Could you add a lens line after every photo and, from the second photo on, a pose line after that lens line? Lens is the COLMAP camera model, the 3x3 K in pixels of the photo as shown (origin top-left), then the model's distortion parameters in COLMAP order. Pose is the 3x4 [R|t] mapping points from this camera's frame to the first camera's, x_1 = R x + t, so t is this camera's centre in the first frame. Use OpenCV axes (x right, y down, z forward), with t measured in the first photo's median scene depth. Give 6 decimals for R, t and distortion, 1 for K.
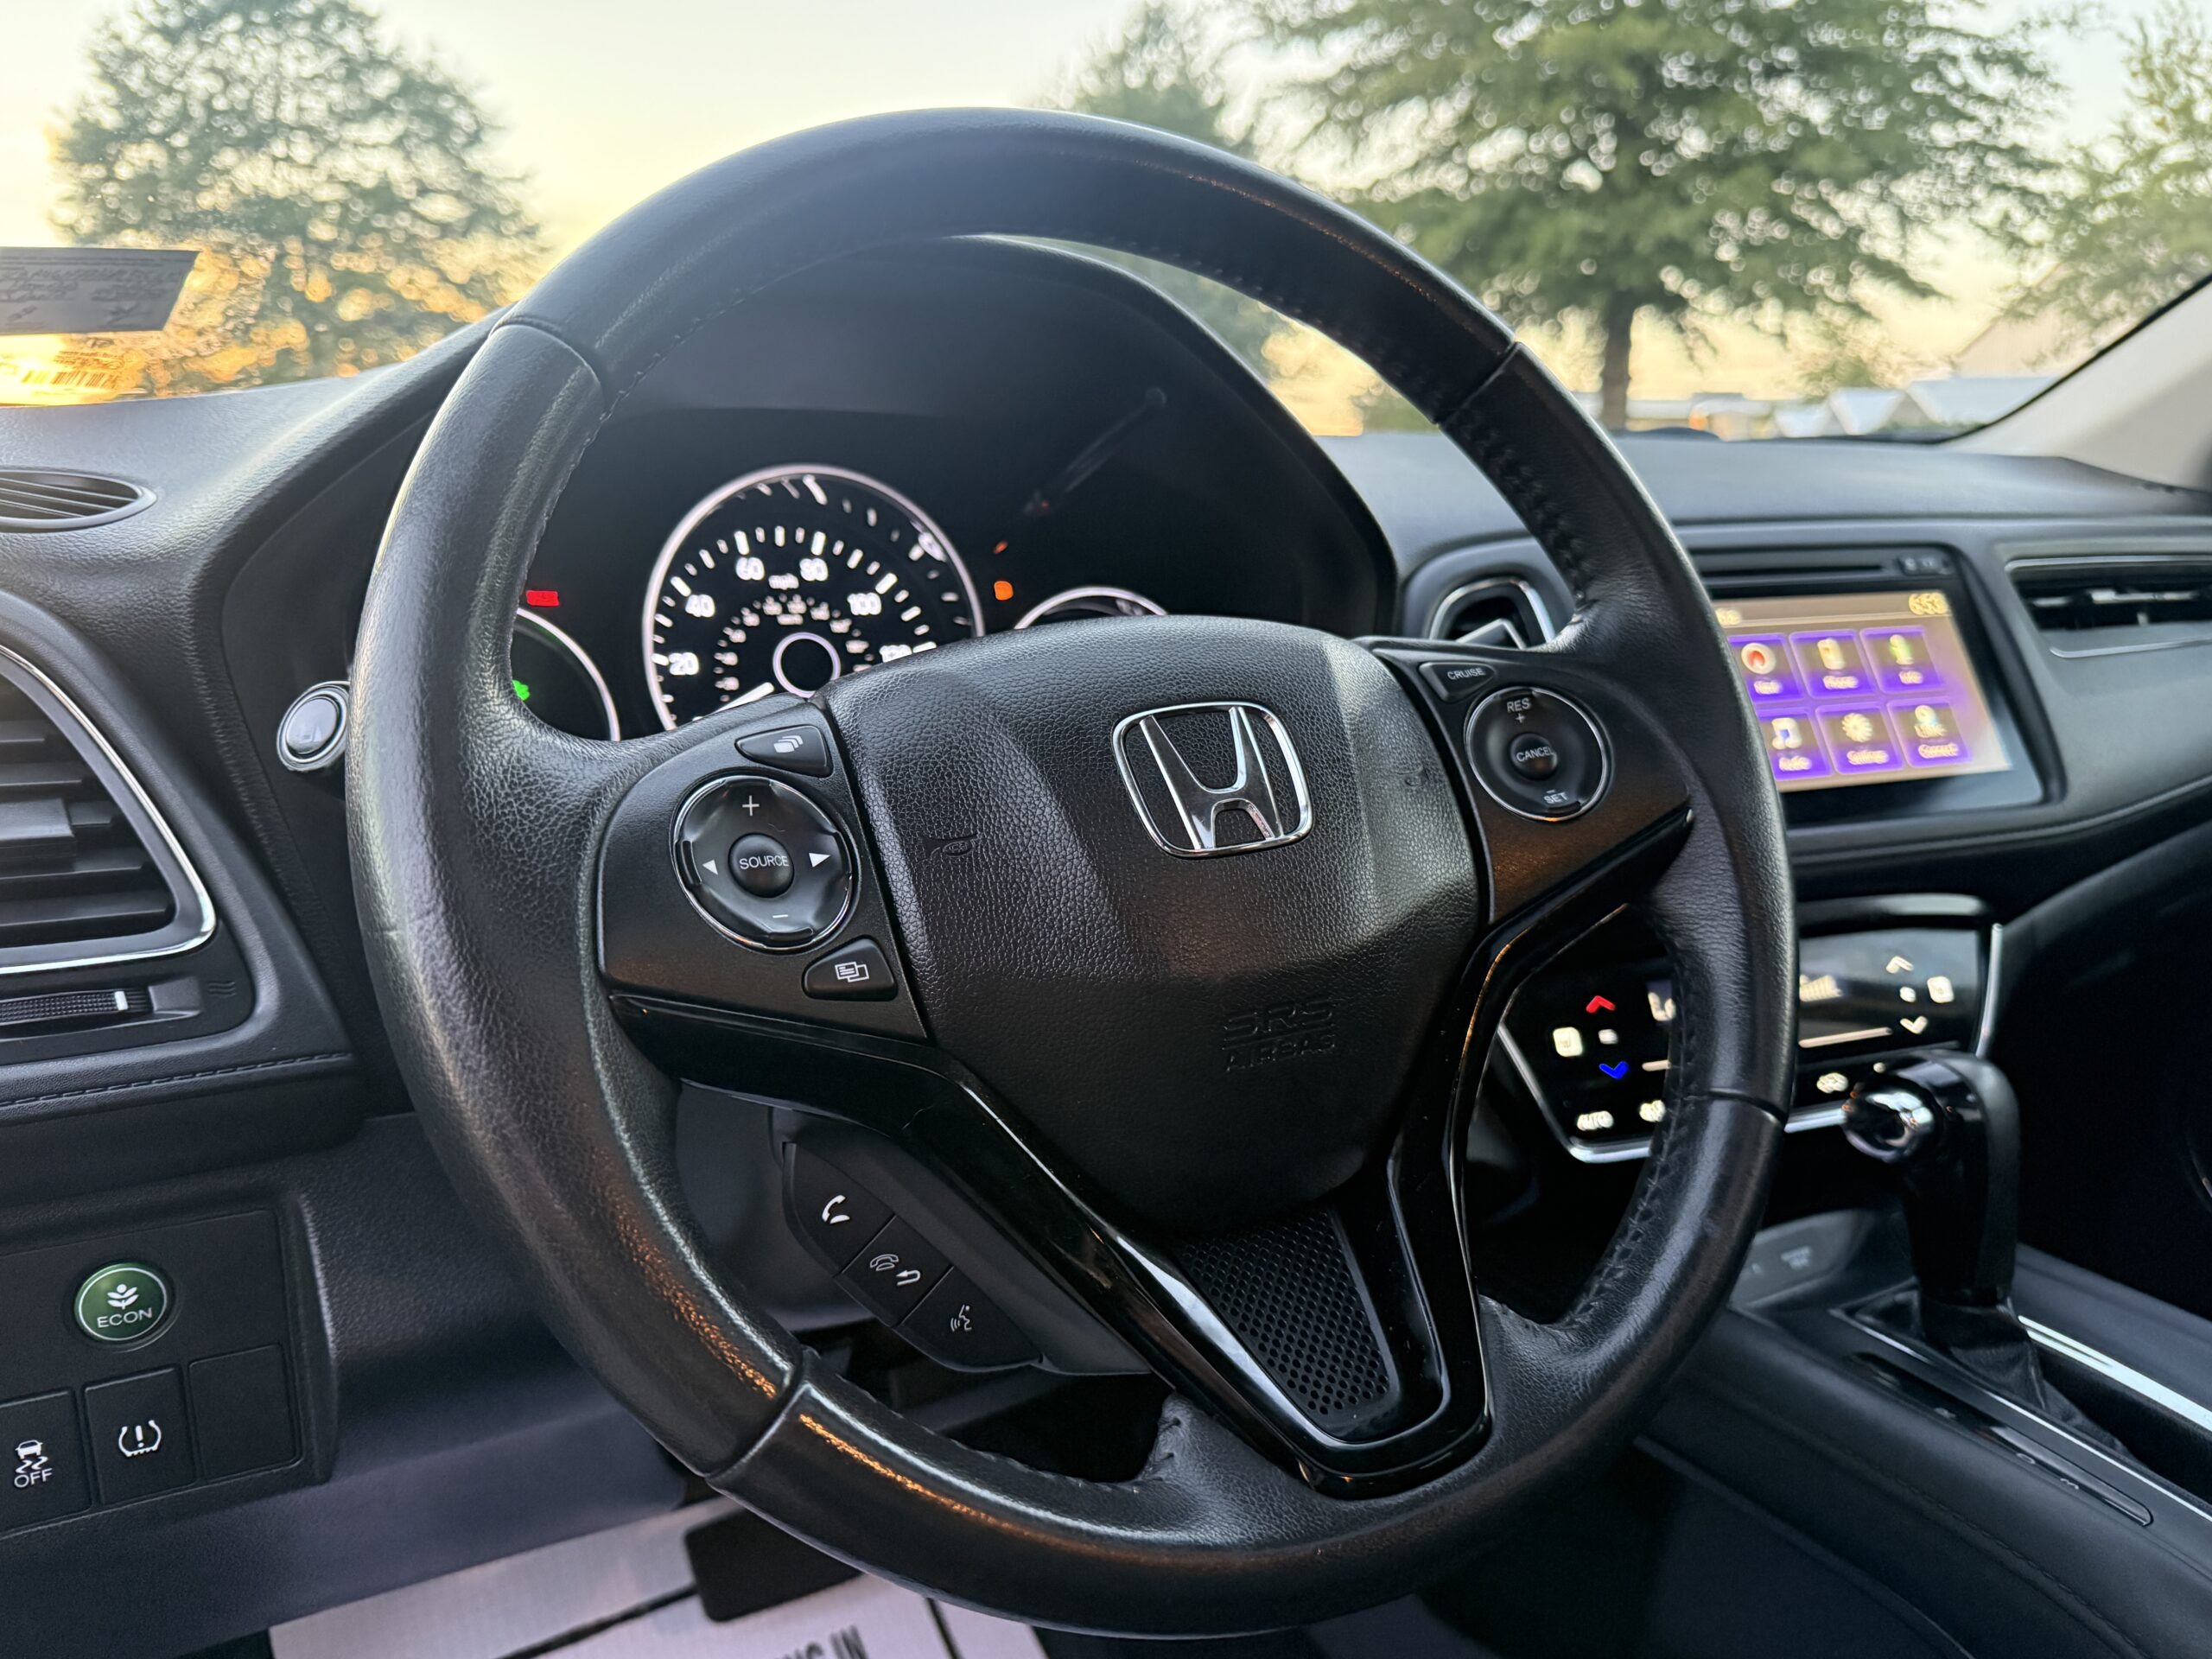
lens RADIAL K [[1580.6, 0, 1118.4], [0, 1580.6, 837.6], [0, 0, 1]] dist [0.024534, -0.034008]
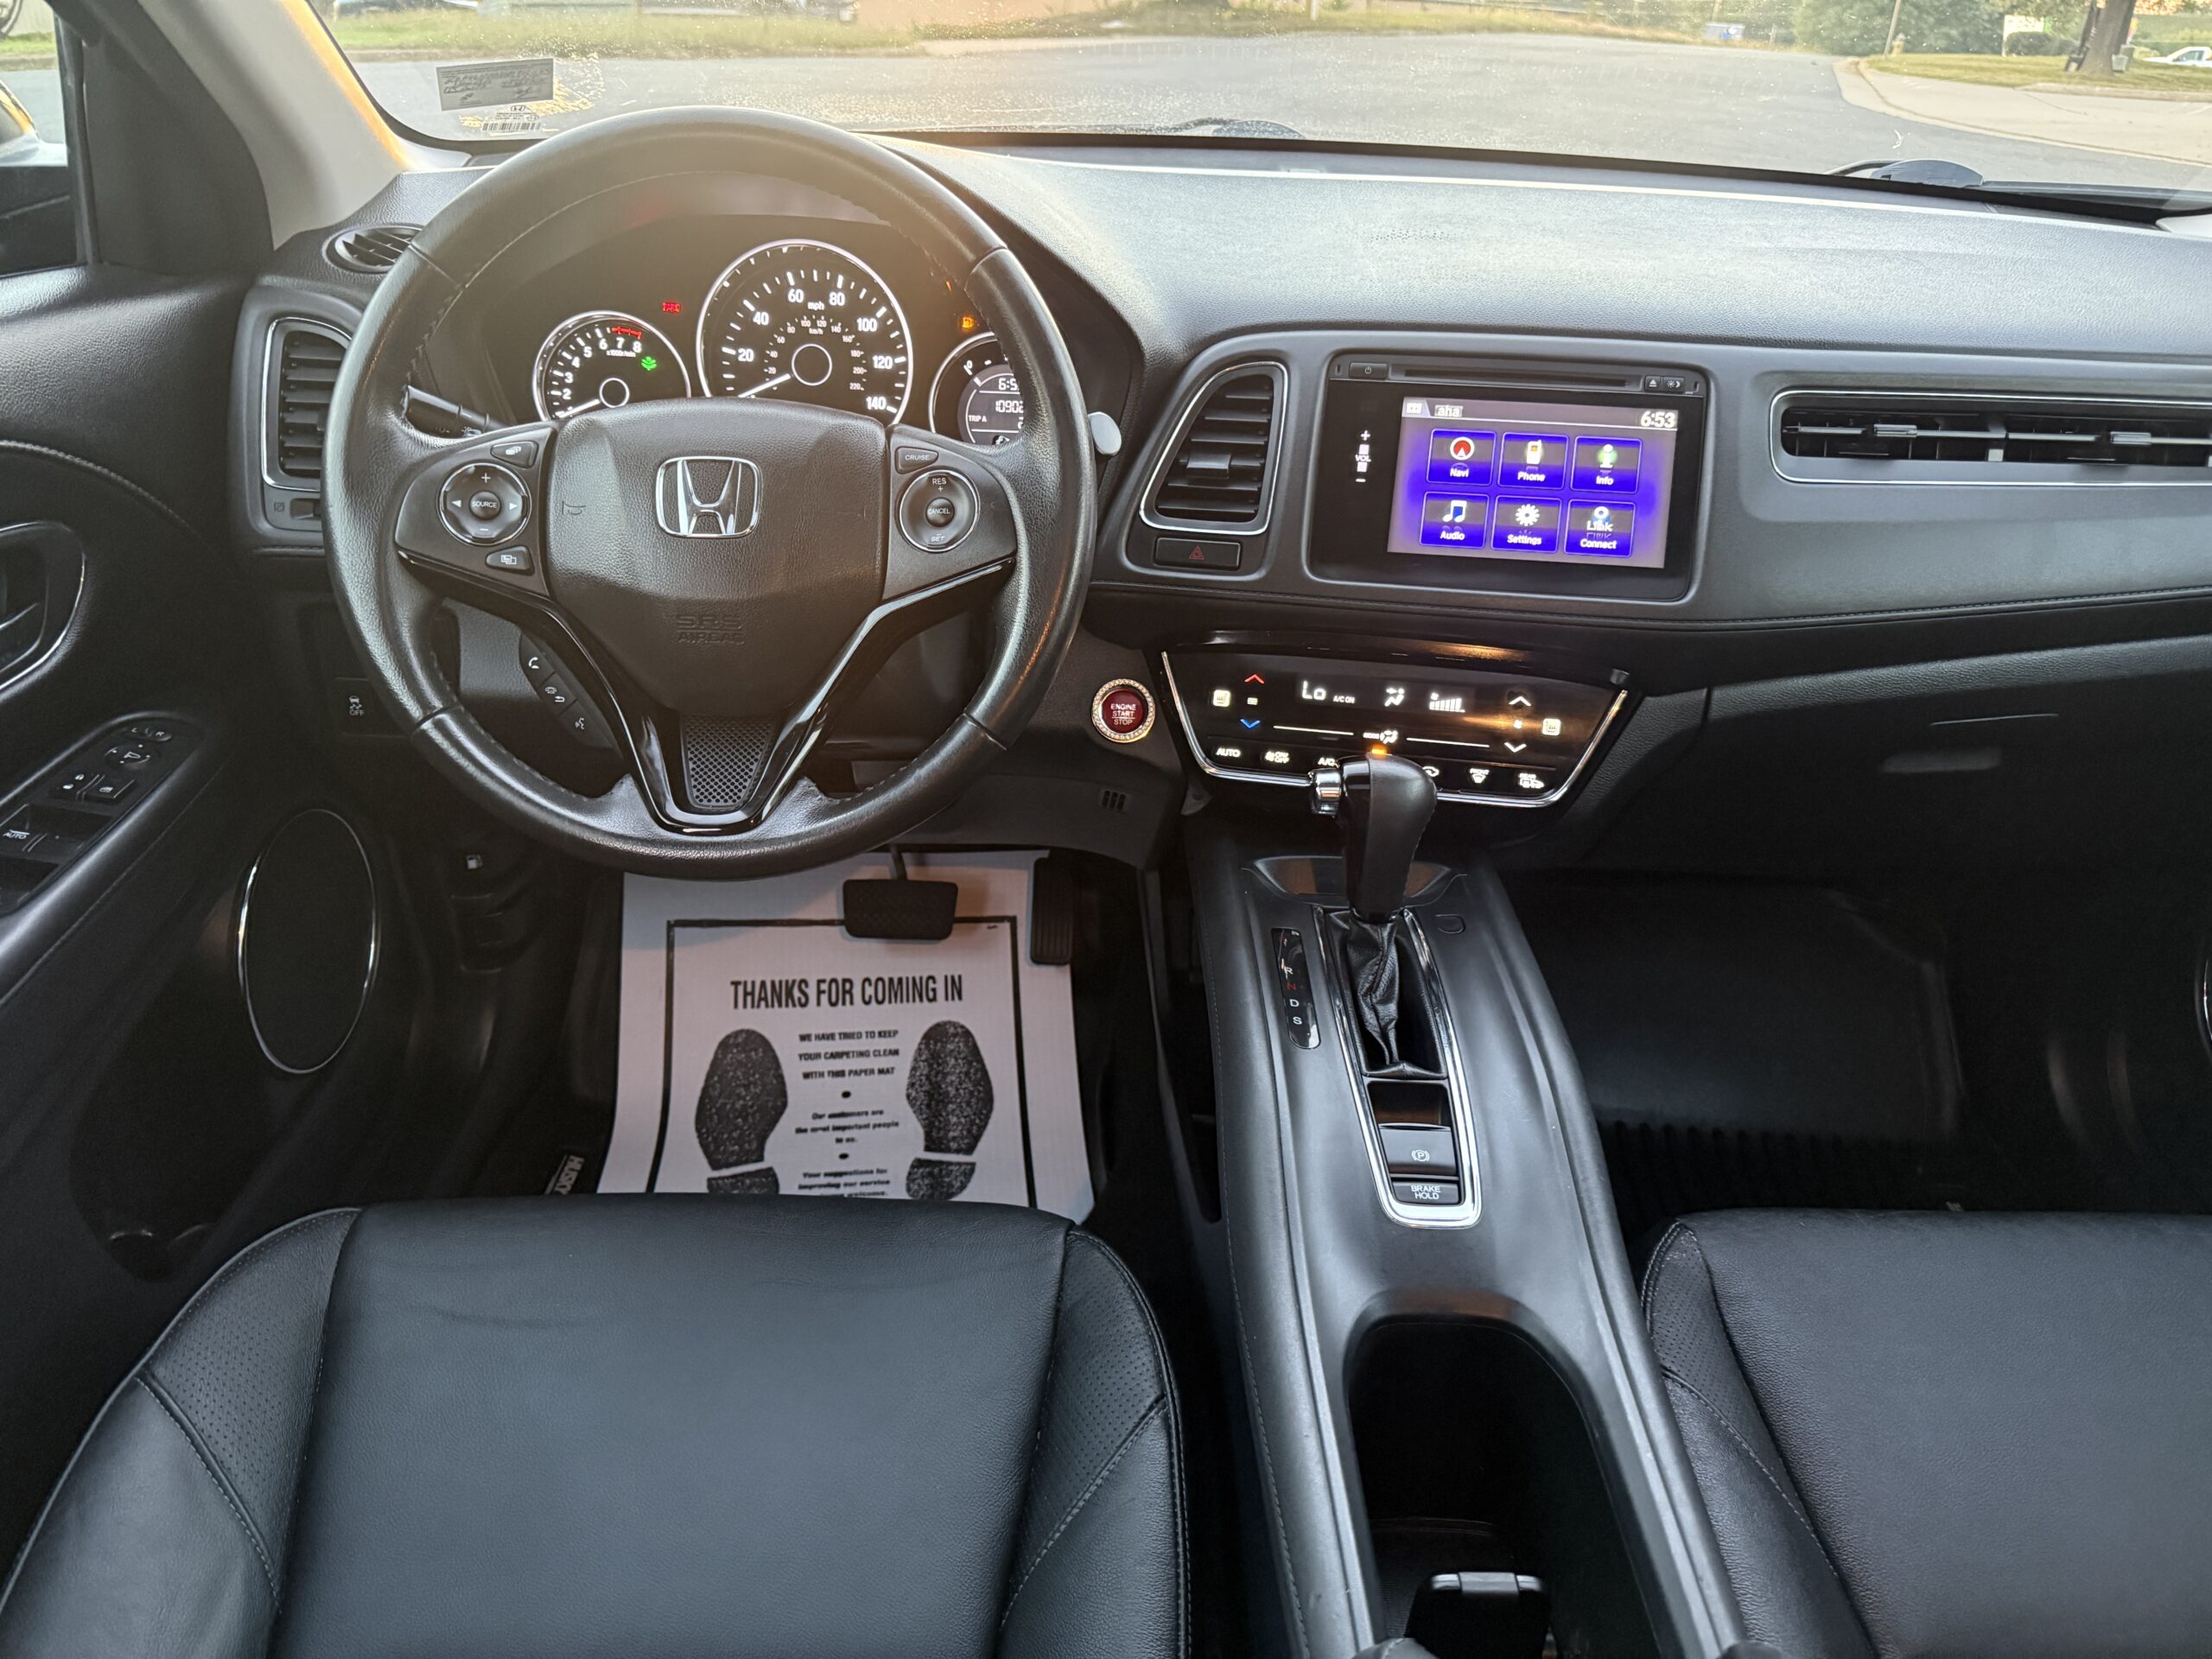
lens RADIAL K [[1580.6, 0, 1088.9], [0, 1580.6, 862.7], [0, 0, 1]] dist [0.024534, -0.034008]
pose [[0.873888, 0.266844, -0.406343, 0.806299], [-0.134164, 0.935801, 0.326001, -0.189690], [0.467248, -0.230372, 0.853586, -0.352592]]
